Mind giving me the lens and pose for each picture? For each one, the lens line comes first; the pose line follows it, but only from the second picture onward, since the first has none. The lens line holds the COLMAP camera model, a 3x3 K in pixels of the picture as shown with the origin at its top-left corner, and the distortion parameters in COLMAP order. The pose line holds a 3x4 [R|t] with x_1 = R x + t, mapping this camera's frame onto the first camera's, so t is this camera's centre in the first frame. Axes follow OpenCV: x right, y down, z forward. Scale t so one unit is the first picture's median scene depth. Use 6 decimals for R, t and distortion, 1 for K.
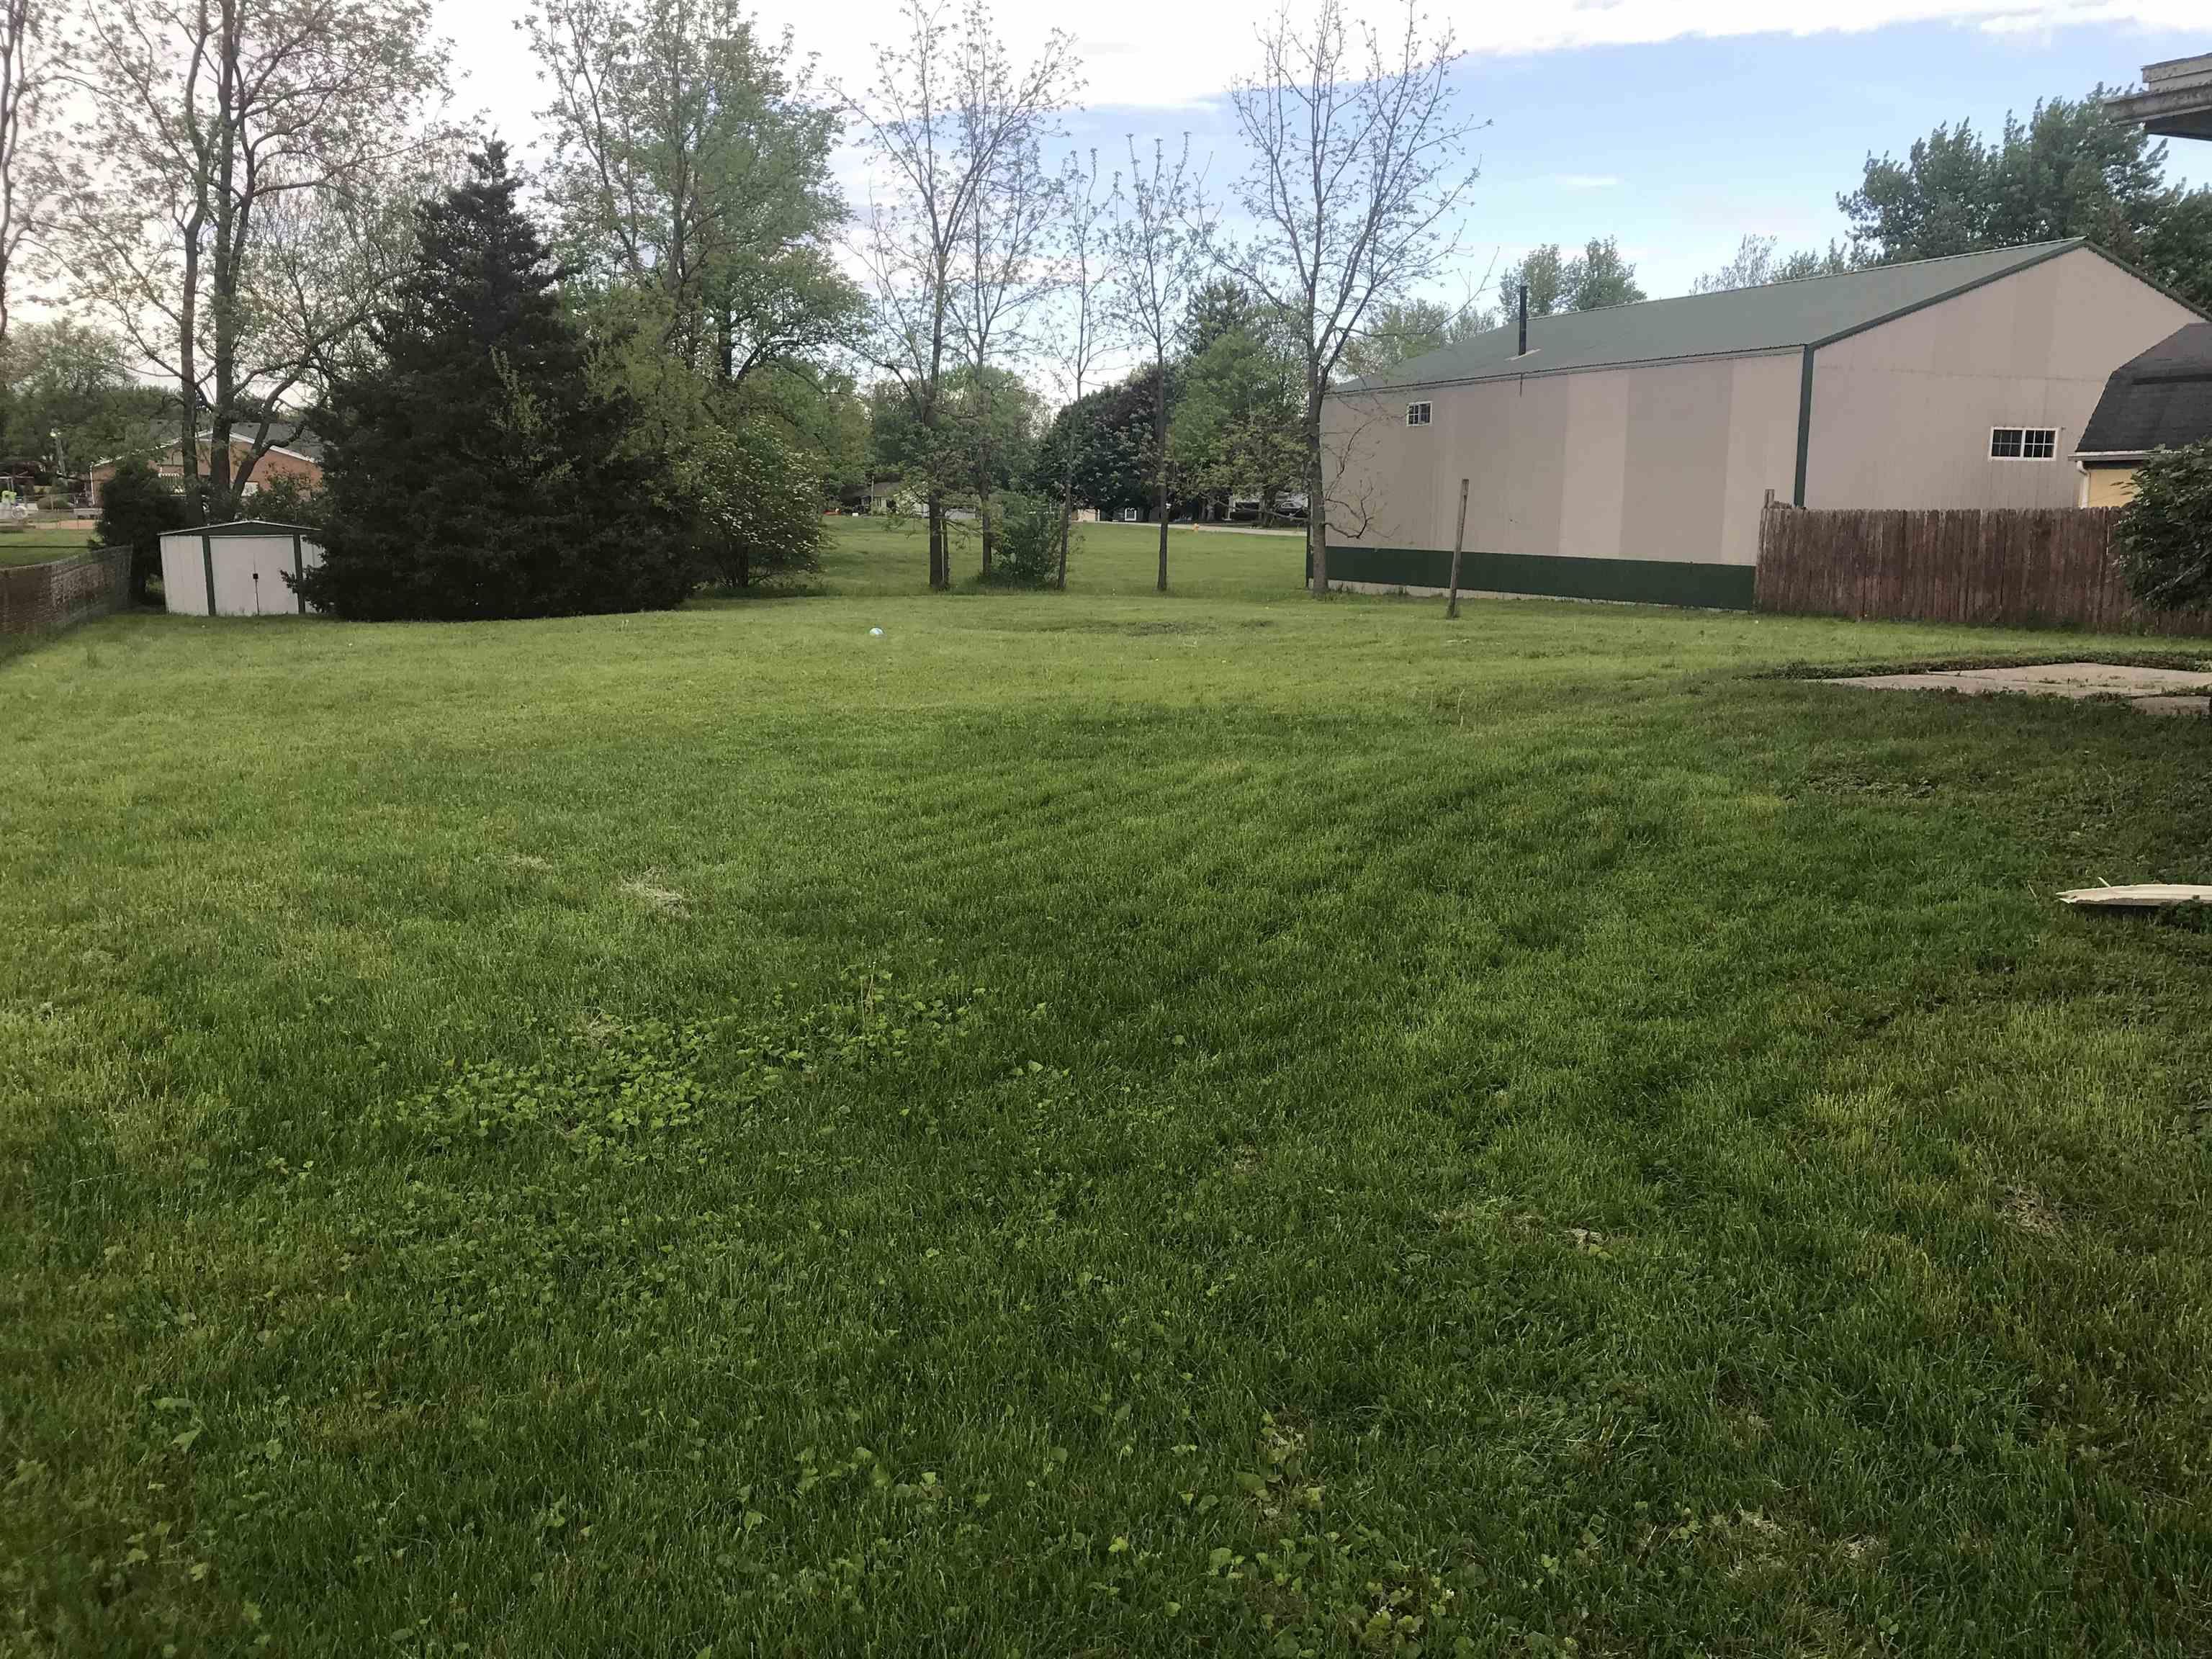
lens RADIAL K [[1827.1, 0, 1116.4], [0, 1827.1, 811.3], [0, 0, 1]] dist [0.037115, -0.023309]
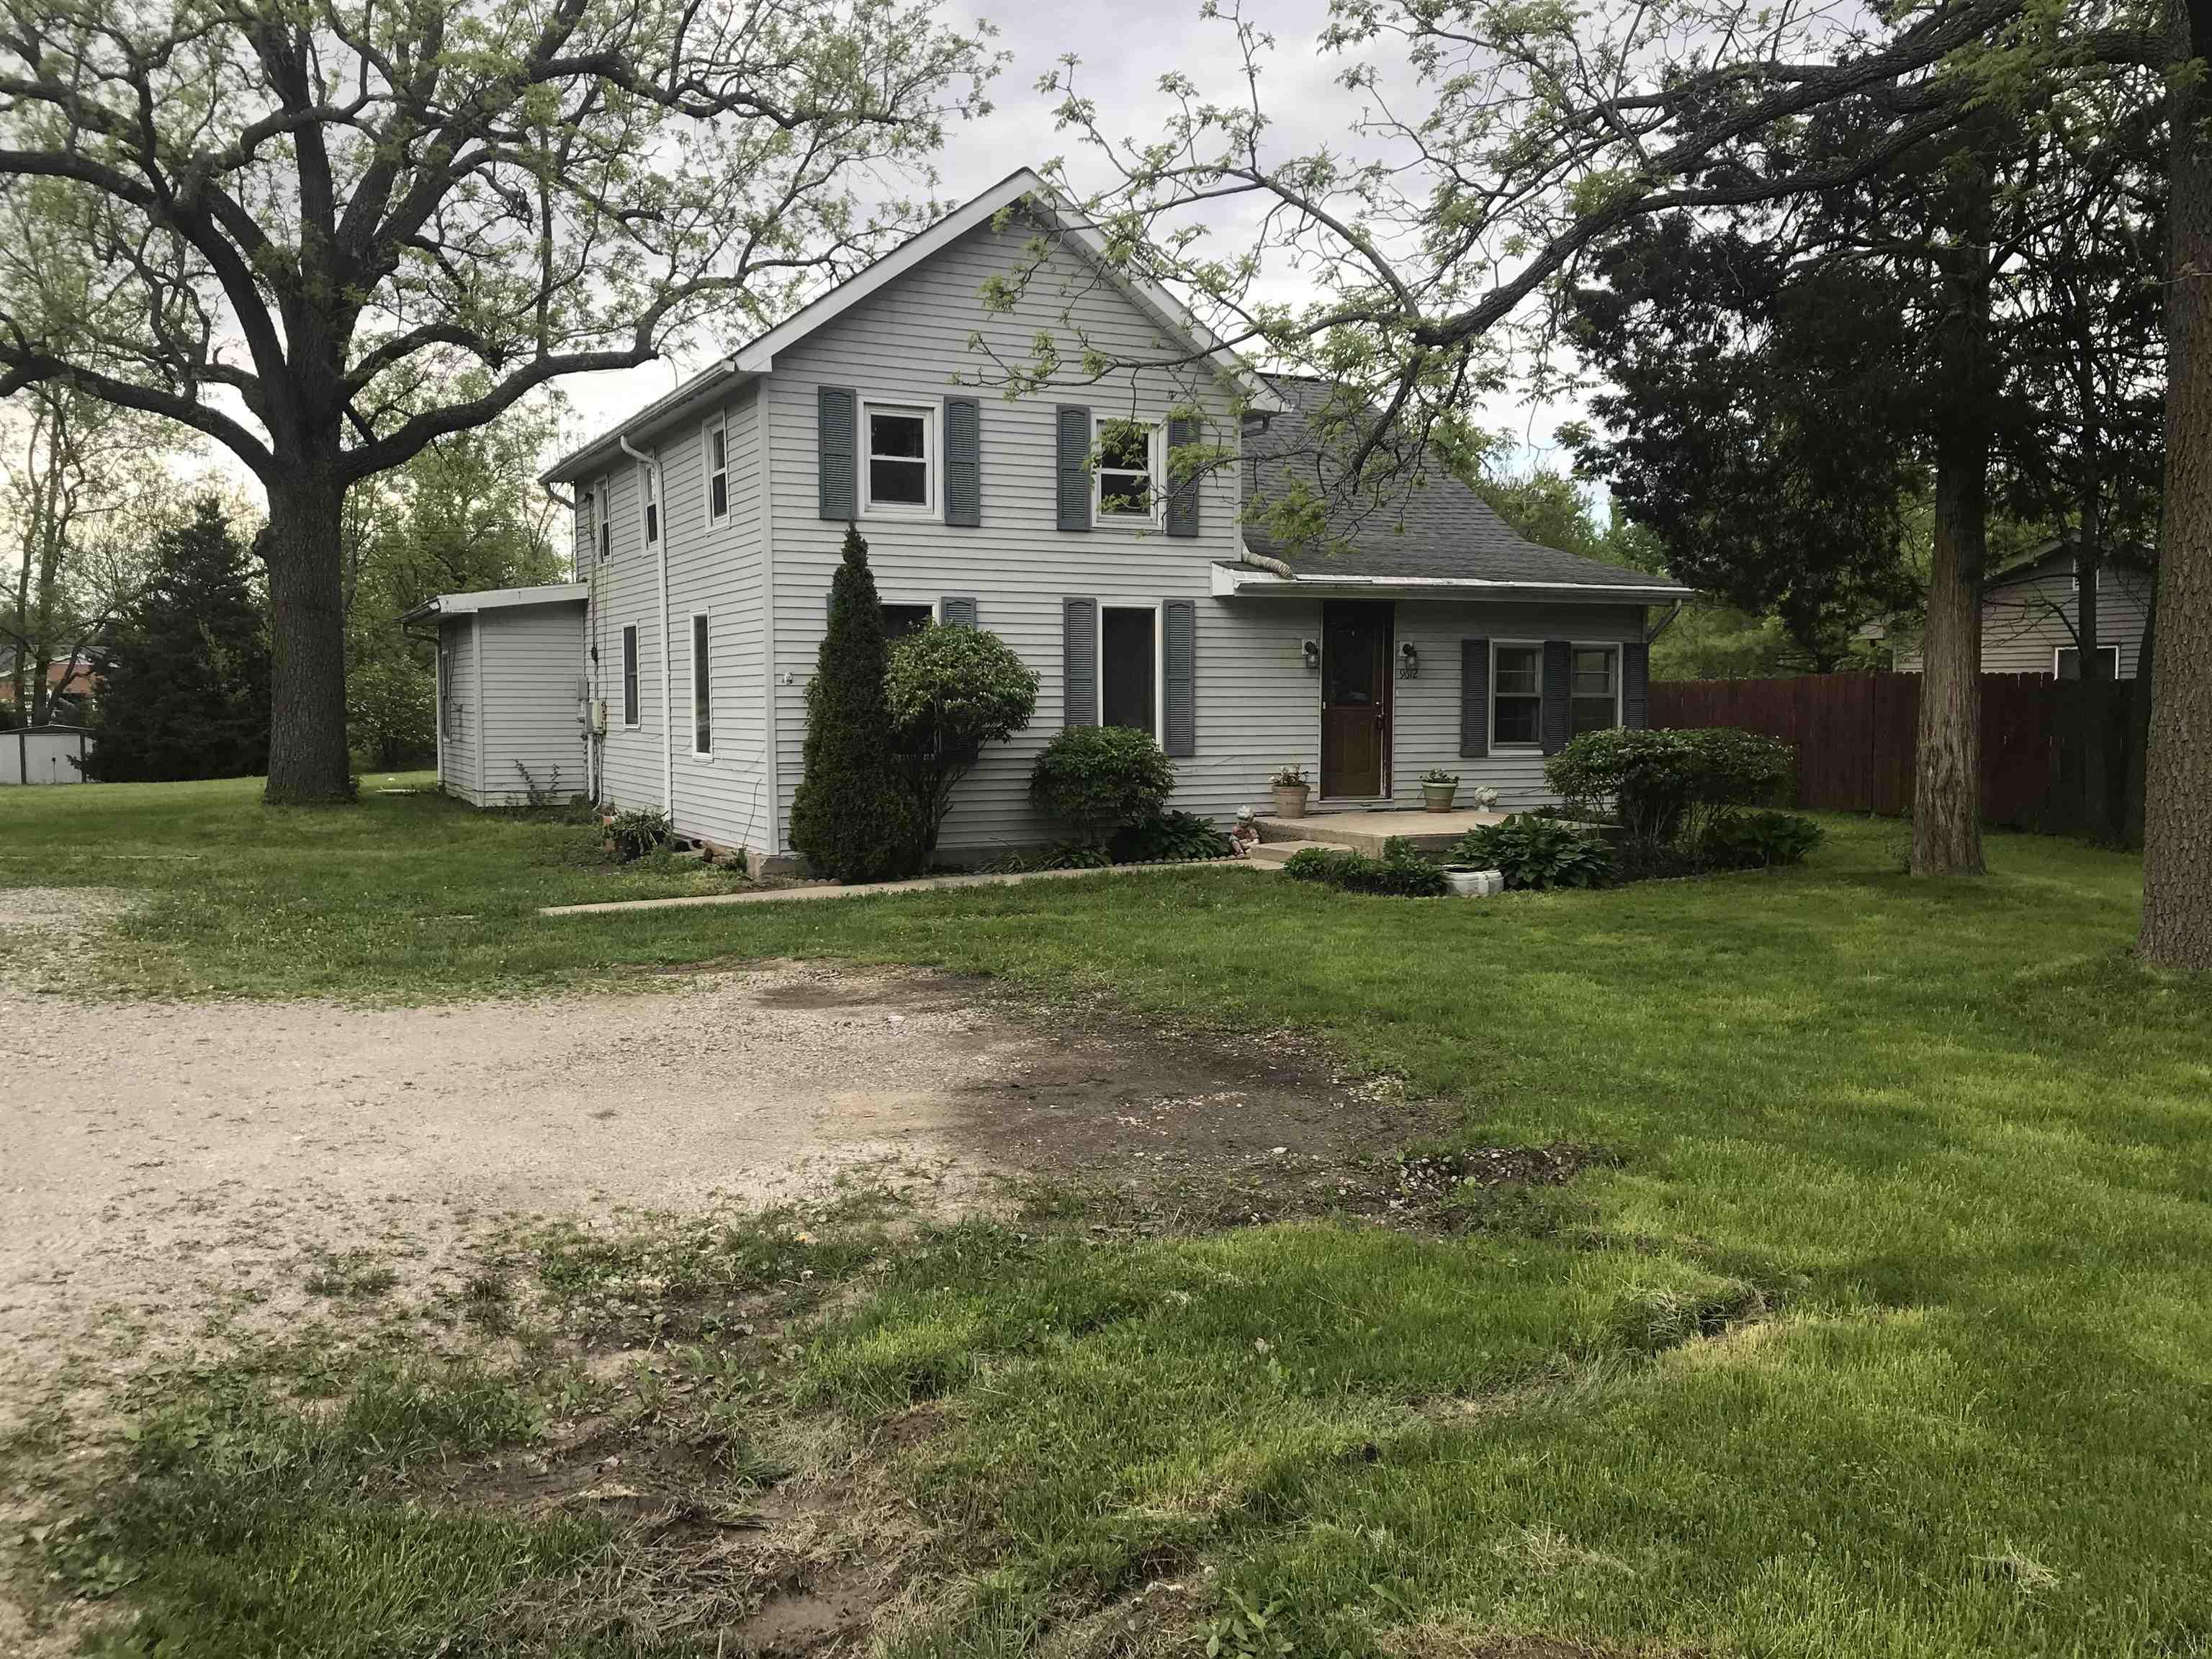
lens RADIAL K [[1827.1, 0, 1109.3], [0, 1827.1, 826.2], [0, 0, 1]] dist [0.037115, -0.023309]
pose [[0.998561, -0.010465, 0.052591, 0.323948], [0.015840, 0.994571, -0.102844, 0.098041], [-0.051230, 0.103529, 0.993306, -0.563656]]
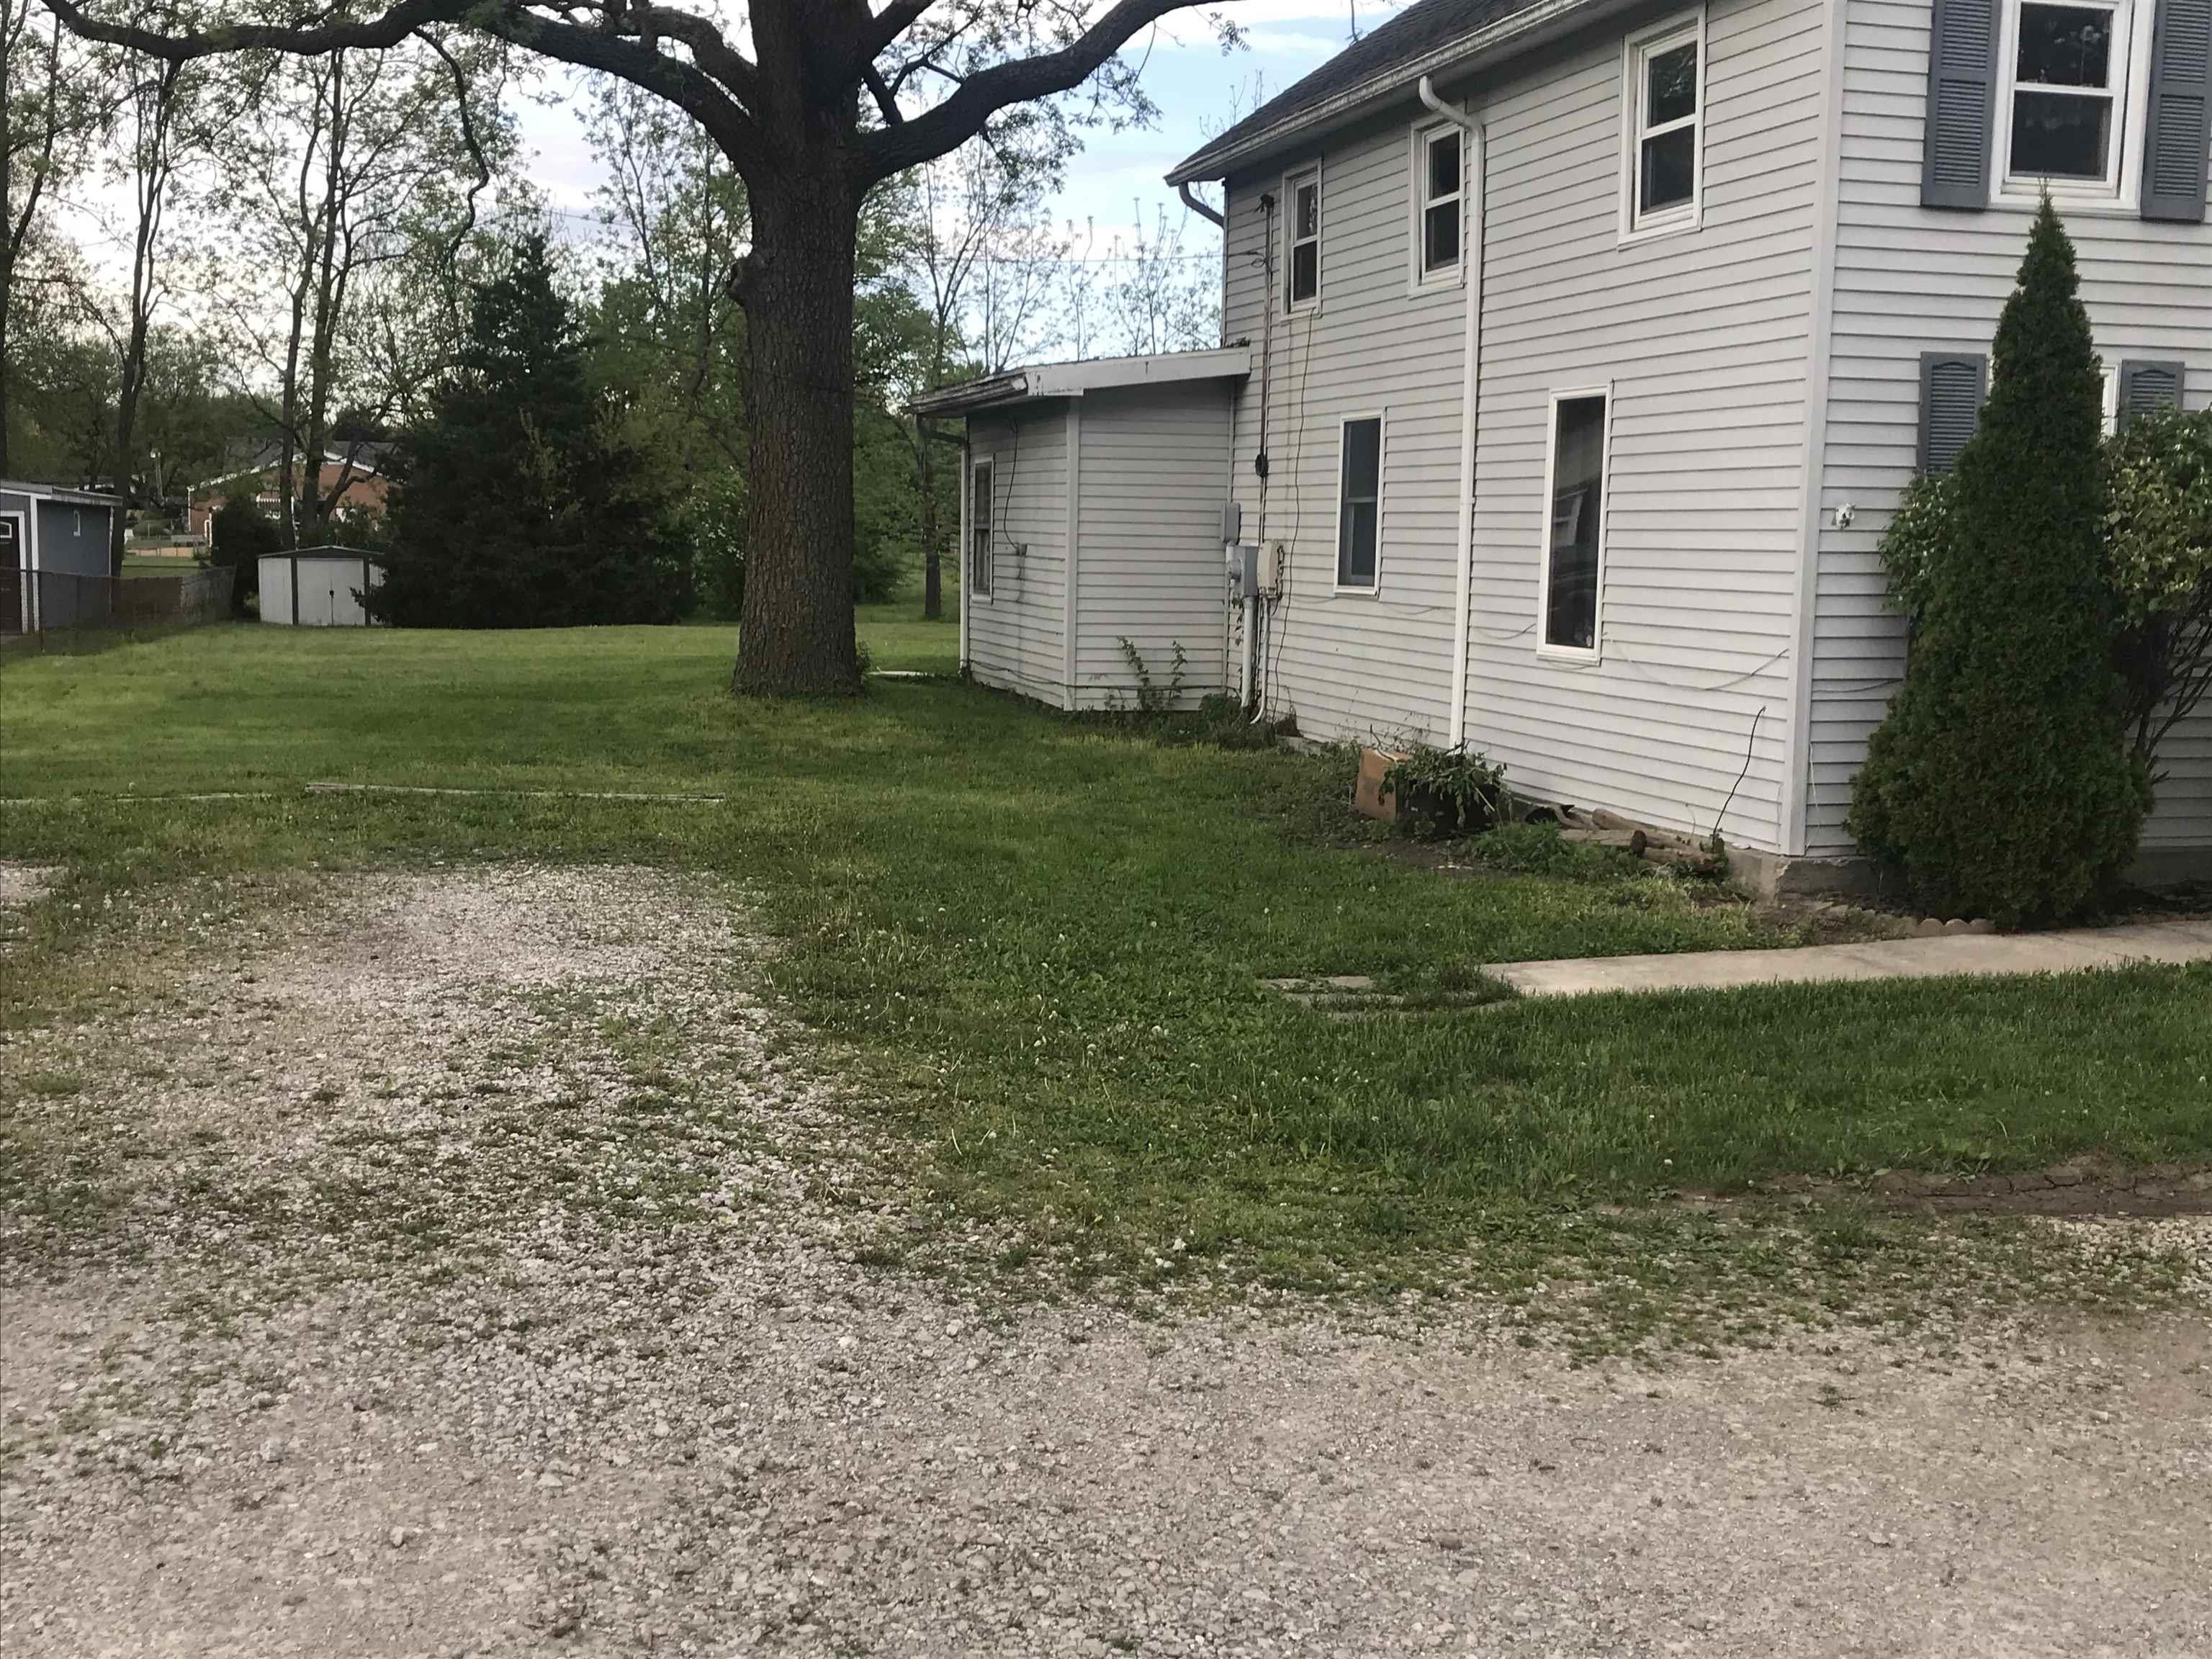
lens RADIAL K [[2455.4, 0, 1100.8], [0, 2455.4, 832.2], [0, 0, 1]] dist [0.037901, 0.000000]
pose [[0.989544, 0.031585, -0.140729, 0.227871], [-0.038630, 0.998118, -0.047615, 0.074973], [0.138960, 0.052553, 0.988903, -0.448380]]
